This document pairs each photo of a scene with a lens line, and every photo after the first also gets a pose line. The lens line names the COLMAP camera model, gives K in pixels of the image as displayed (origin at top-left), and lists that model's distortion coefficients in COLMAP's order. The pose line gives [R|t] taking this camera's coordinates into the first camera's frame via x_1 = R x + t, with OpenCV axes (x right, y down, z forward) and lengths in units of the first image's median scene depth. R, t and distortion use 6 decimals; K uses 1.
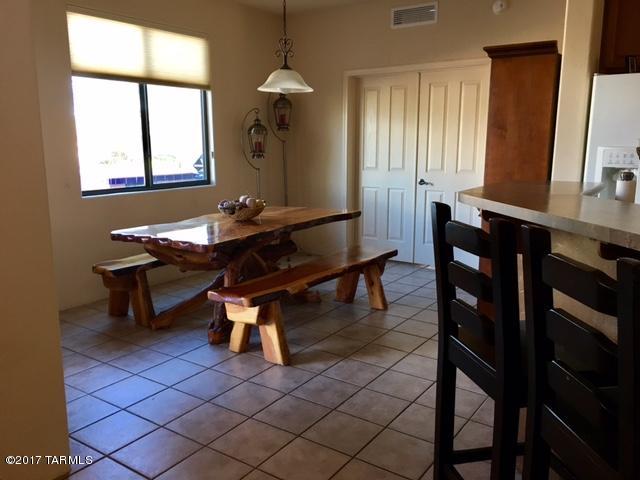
lens RADIAL K [[540.5, 0, 323.5], [0, 540.5, 239.8], [0, 0, 1]] dist [0.019991, -0.032572]
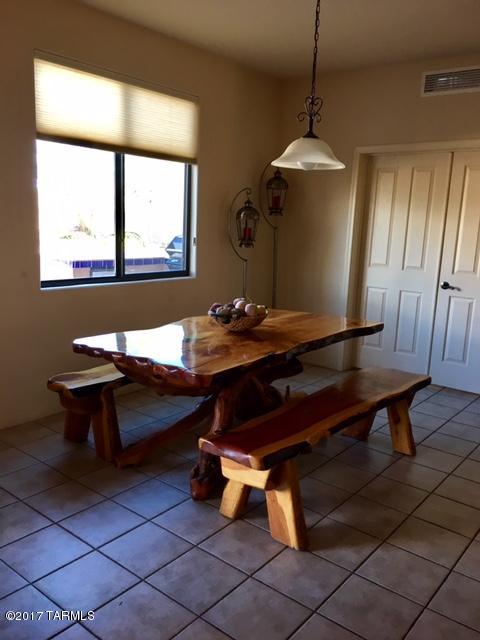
lens RADIAL K [[540.5, 0, 235.9], [0, 540.5, 320.2], [0, 0, 1]] dist [0.019991, -0.032572]
pose [[0.995565, 0.056712, -0.075056, -0.091846], [-0.056803, 0.998385, 0.000926, -0.050331], [0.074988, 0.003341, 0.997179, 0.216205]]
